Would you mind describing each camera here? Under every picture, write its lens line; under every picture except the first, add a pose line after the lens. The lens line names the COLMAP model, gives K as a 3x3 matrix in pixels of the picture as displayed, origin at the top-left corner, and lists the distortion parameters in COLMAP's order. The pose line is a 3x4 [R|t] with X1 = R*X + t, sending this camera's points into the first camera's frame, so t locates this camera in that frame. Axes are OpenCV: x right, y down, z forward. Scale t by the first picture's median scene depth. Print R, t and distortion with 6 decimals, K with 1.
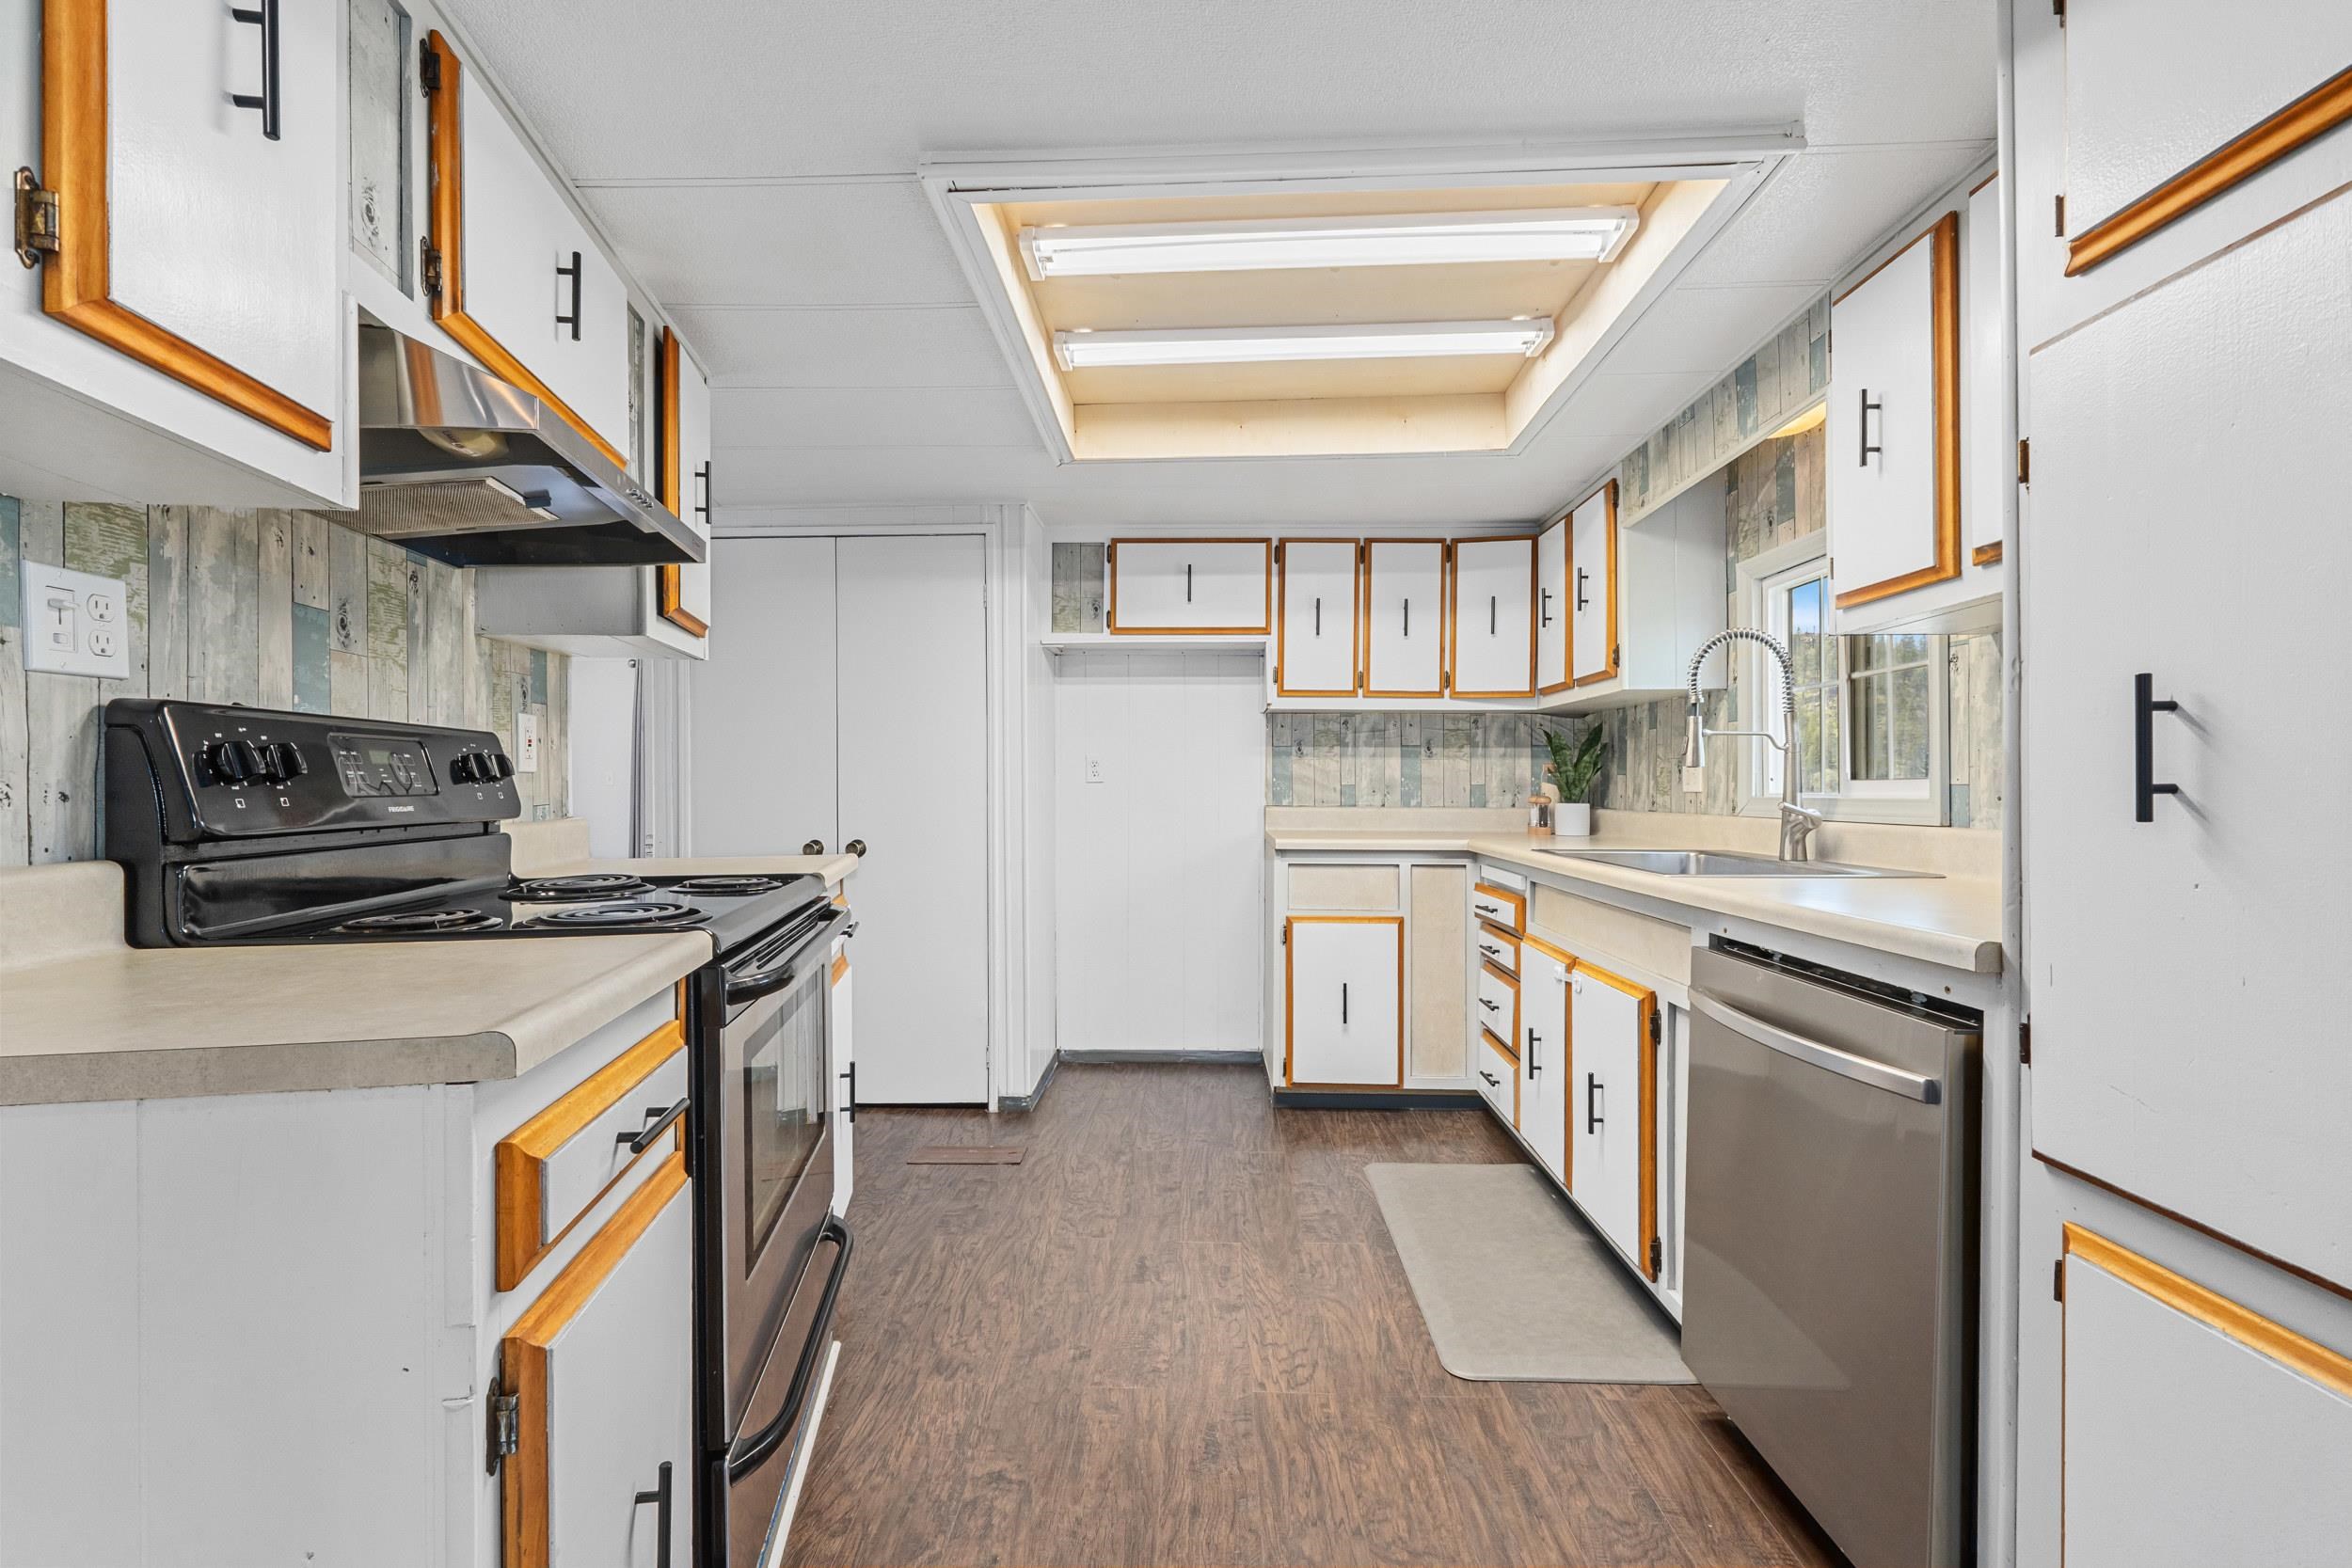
lens RADIAL K [[998.8, 0, 1175.3], [0, 998.8, 783.0], [0, 0, 1]] dist [-0.005716, -0.000747]
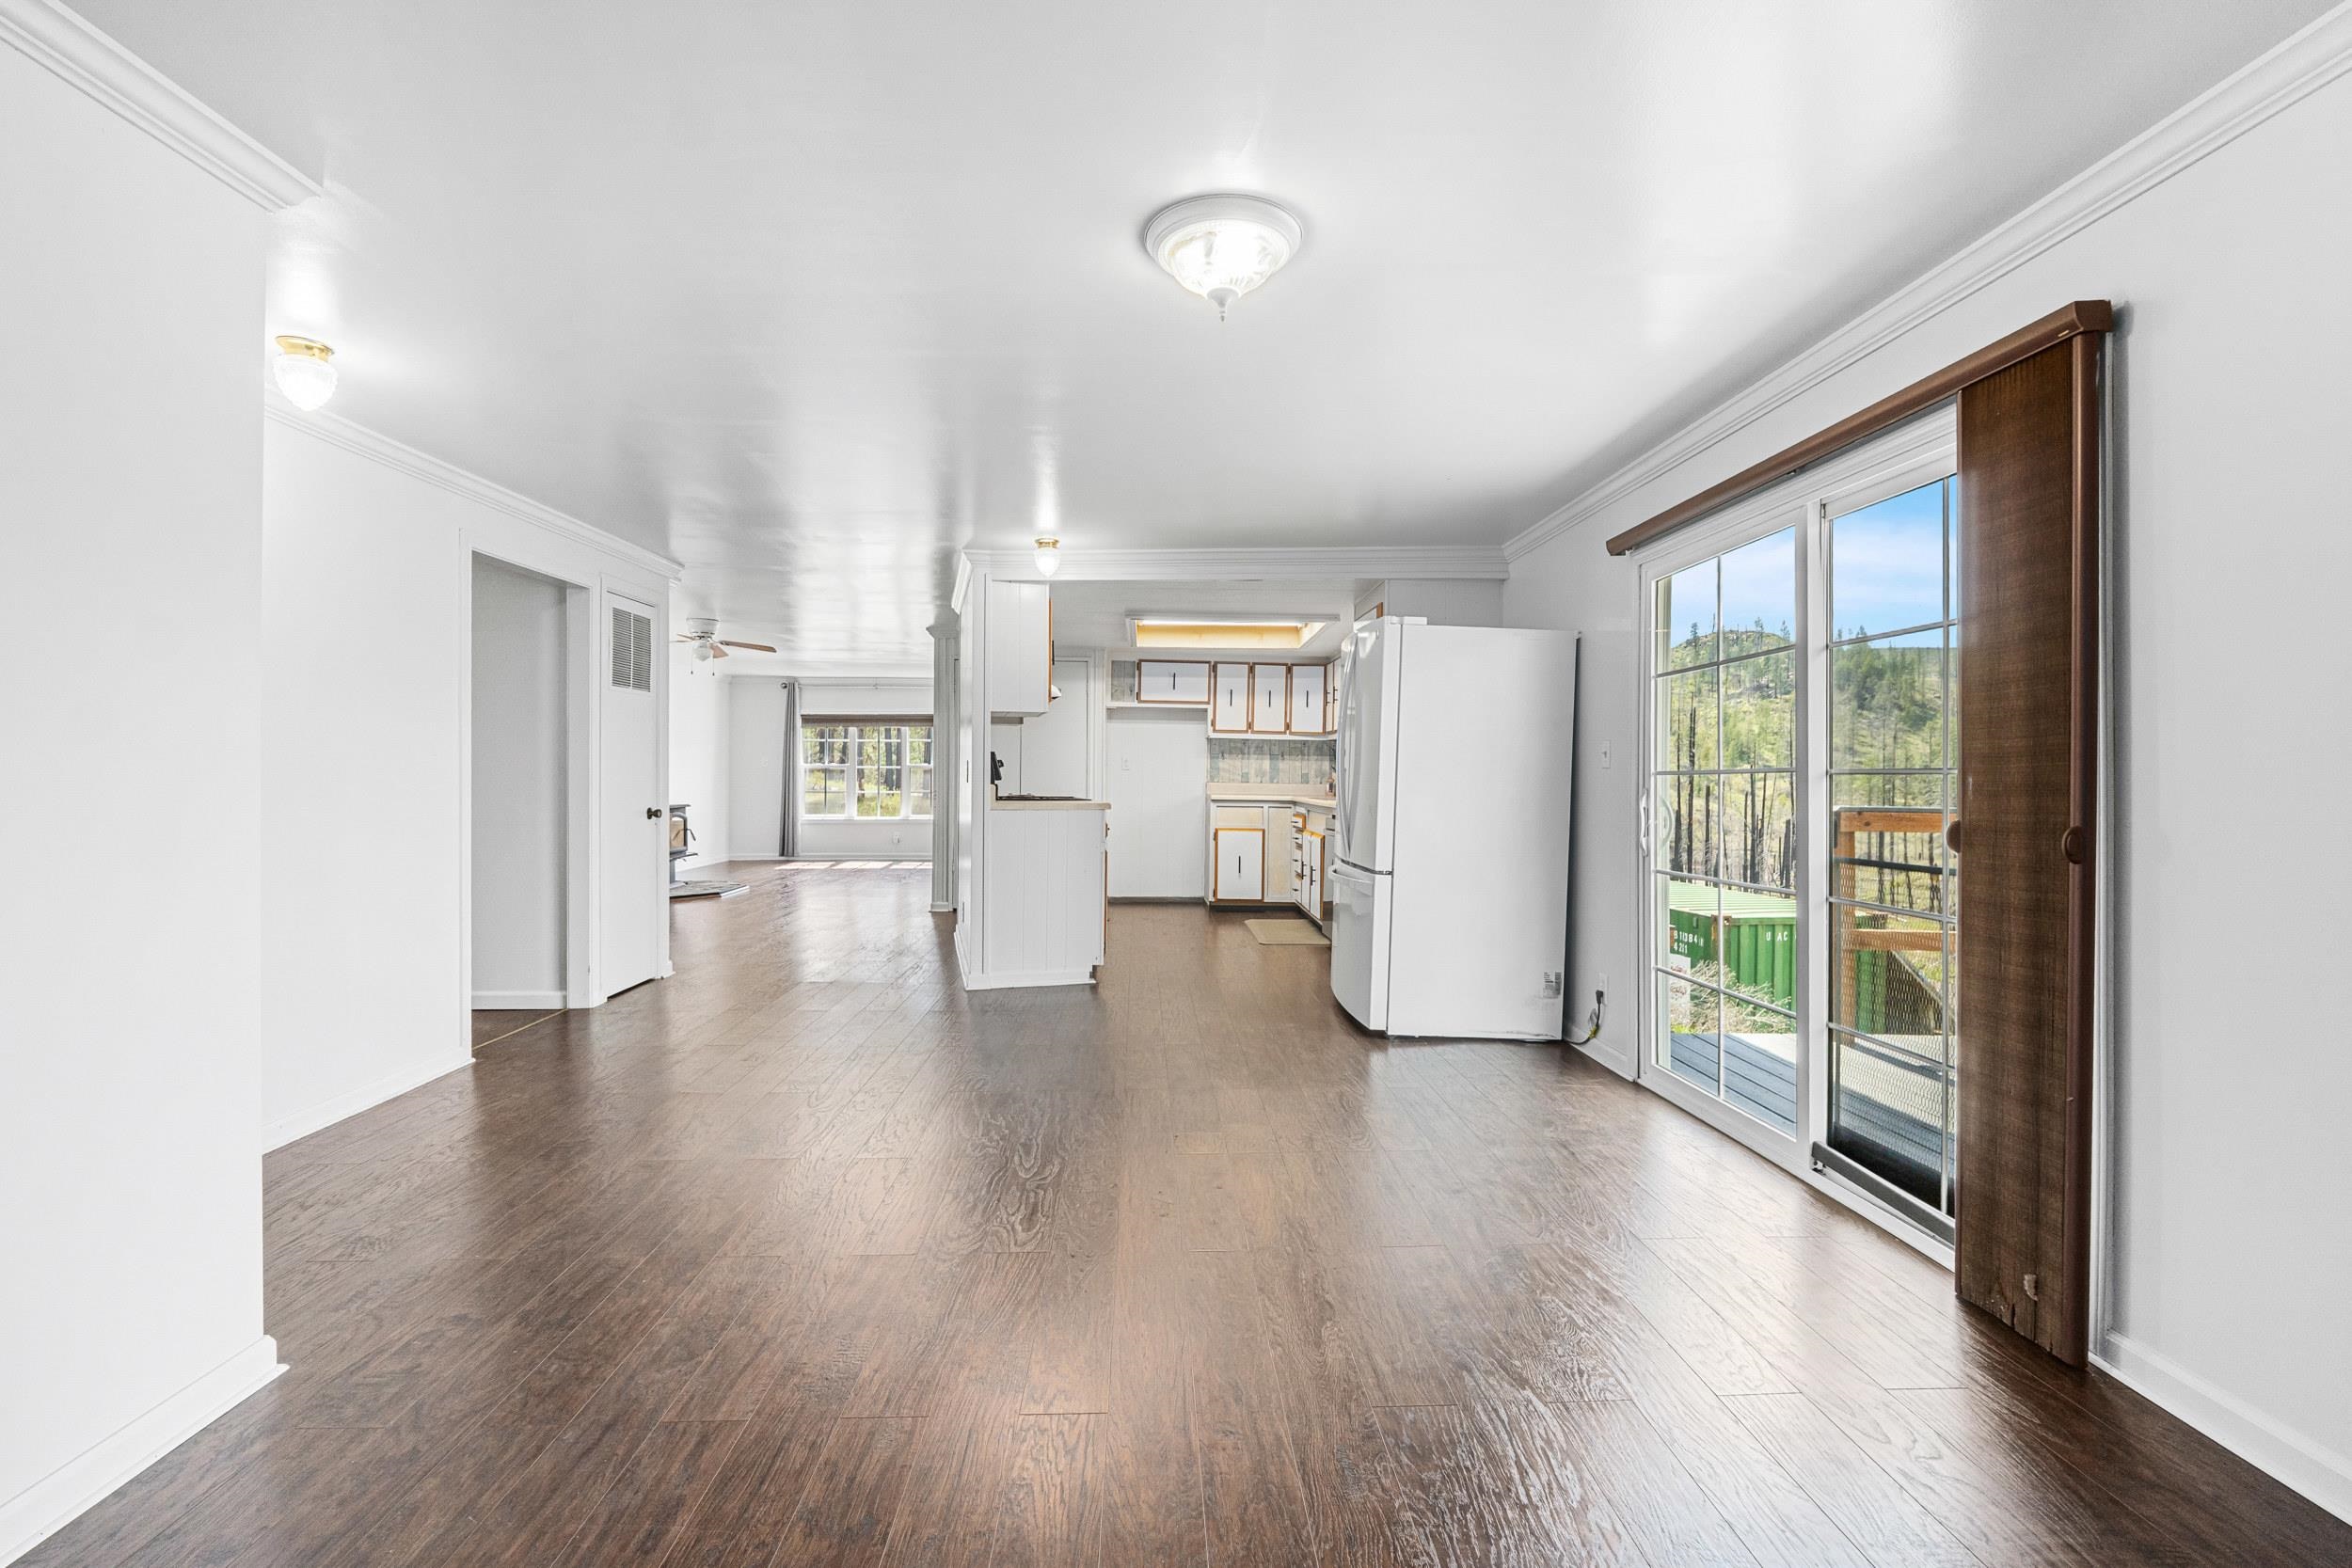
lens RADIAL K [[998.8, 0, 1188.9], [0, 998.8, 780.7], [0, 0, 1]] dist [-0.005716, -0.000747]
pose [[0.996555, 0.012107, 0.082049, -0.134788], [-0.012939, 0.999870, 0.009613, 0.000460], [-0.081922, -0.010641, 0.996582, -1.238879]]
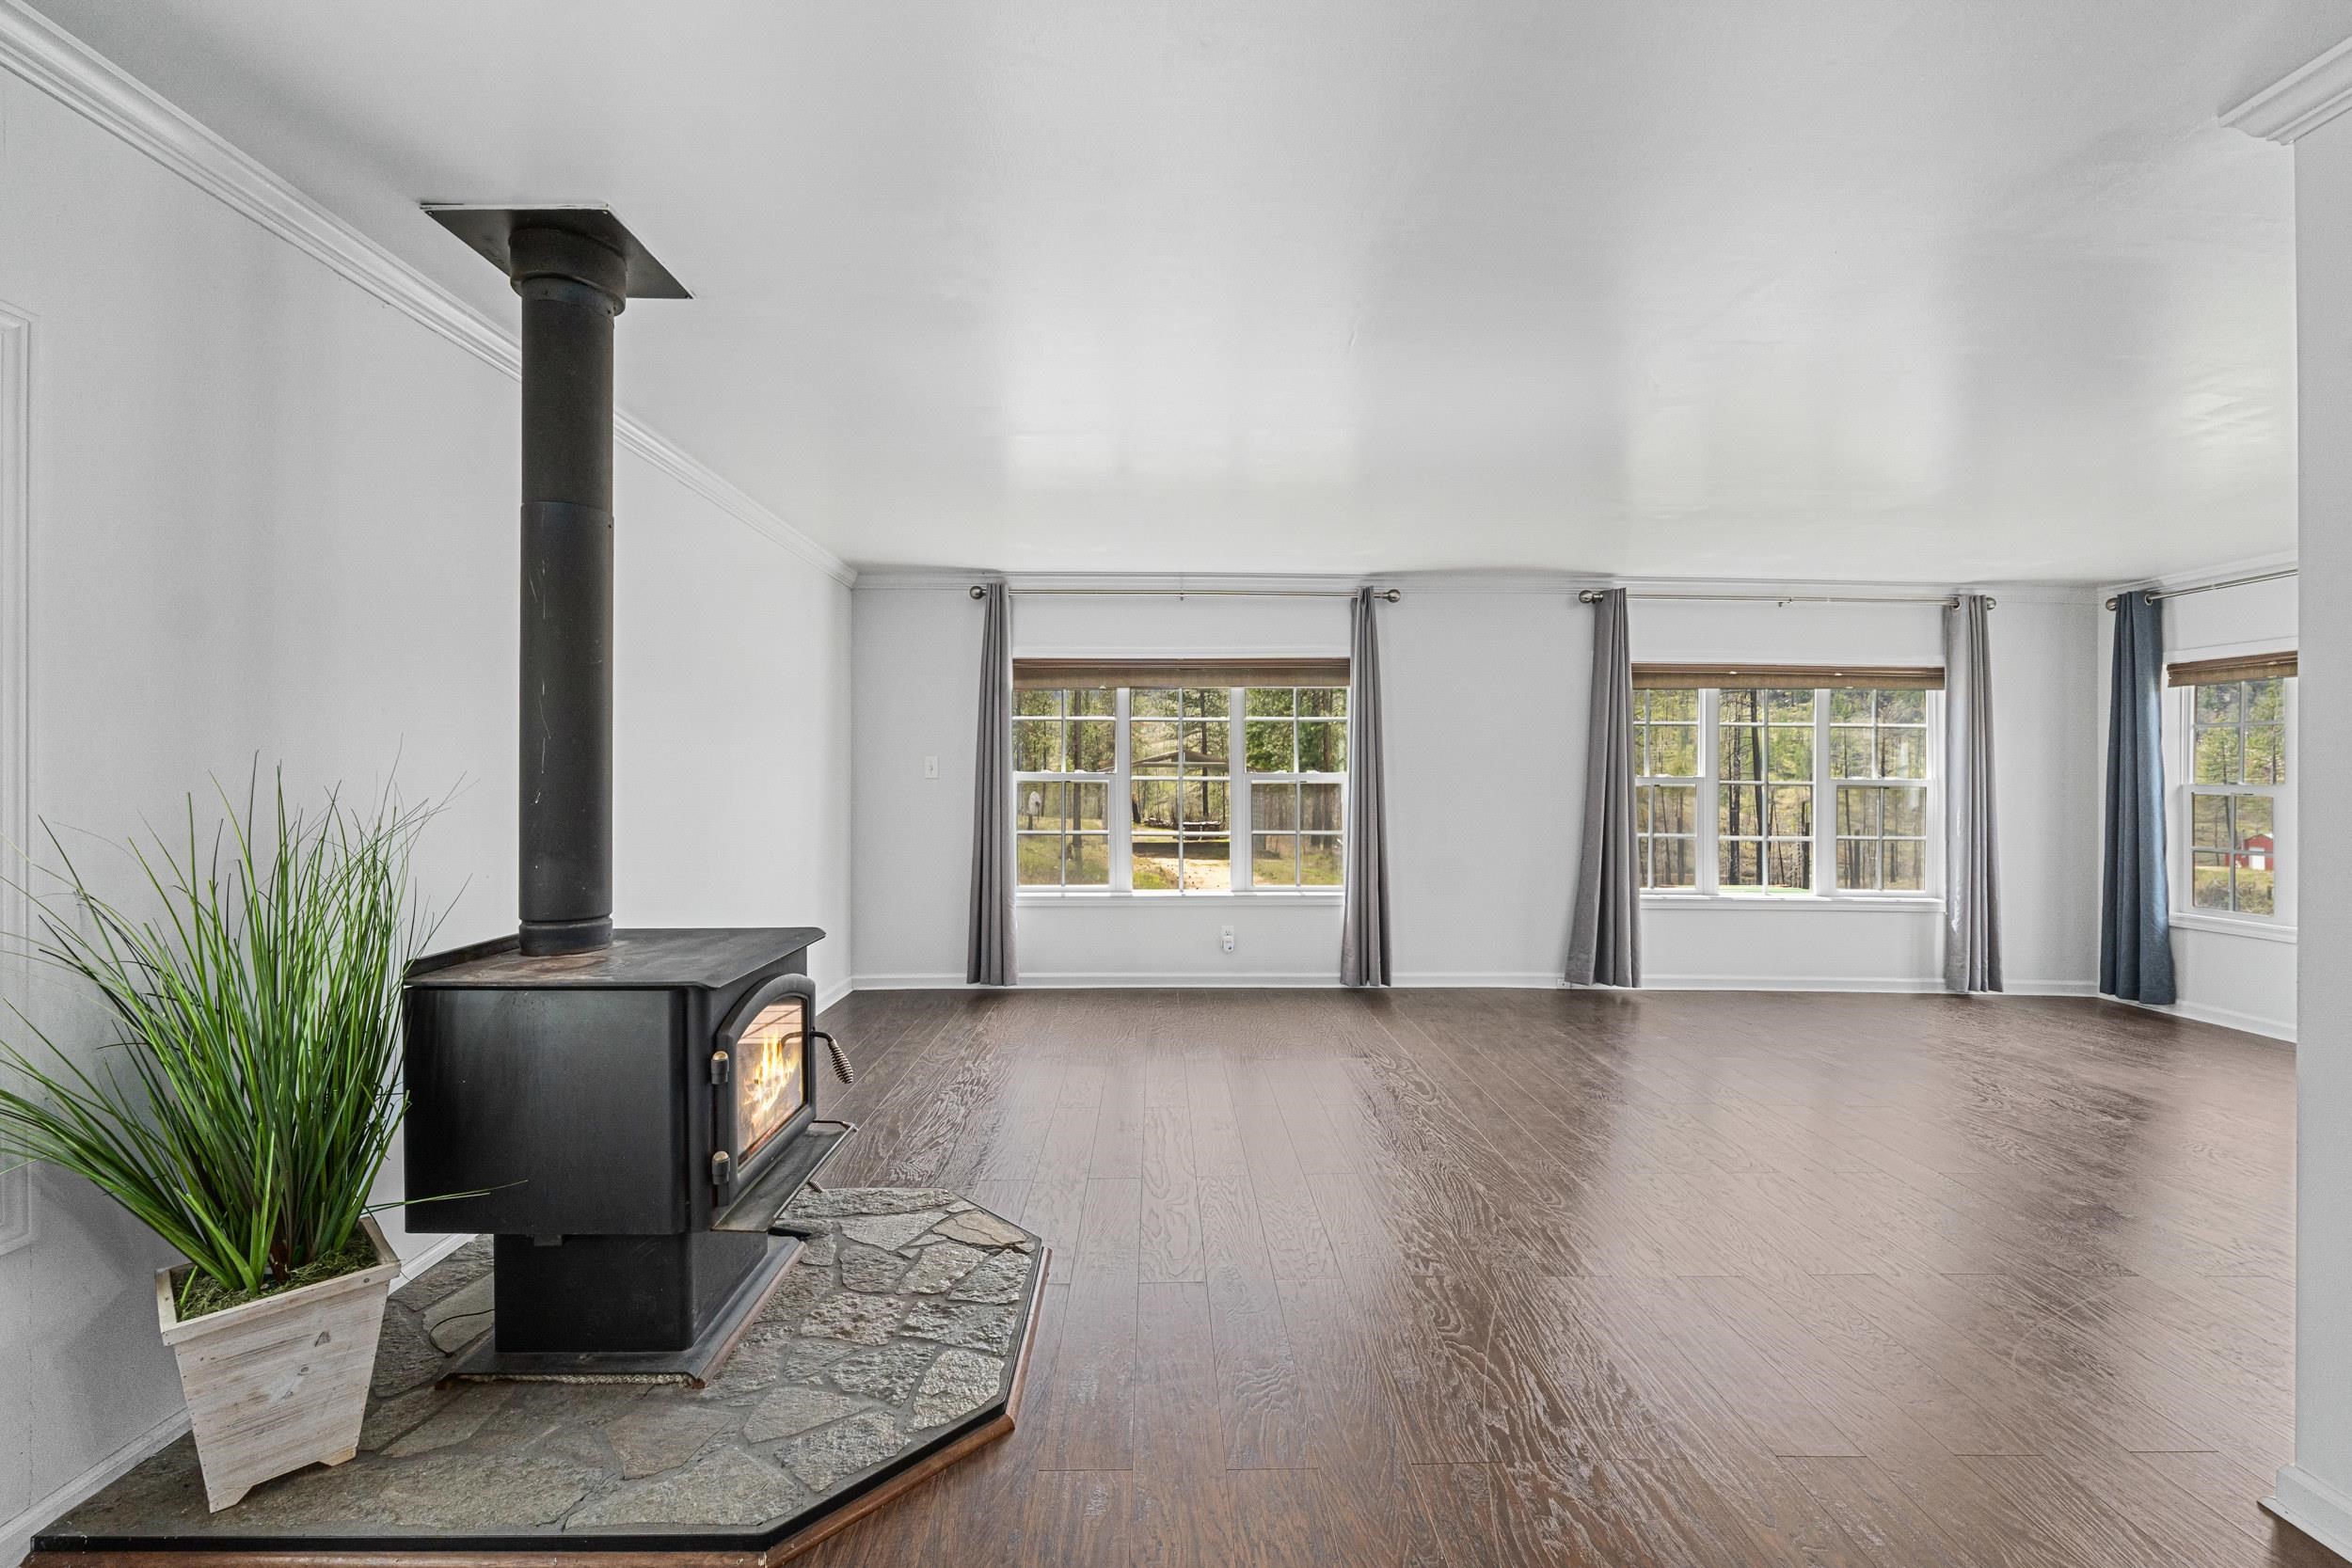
lens RADIAL K [[998.8, 0, 1174.2], [0, 998.8, 781.2], [0, 0, 1]] dist [-0.005716, -0.000747]
pose [[0.998641, 0.009259, 0.051284, -1.004860], [-0.009362, 0.999955, 0.001780, 0.003695], [-0.051265, -0.002258, 0.998683, 0.753176]]
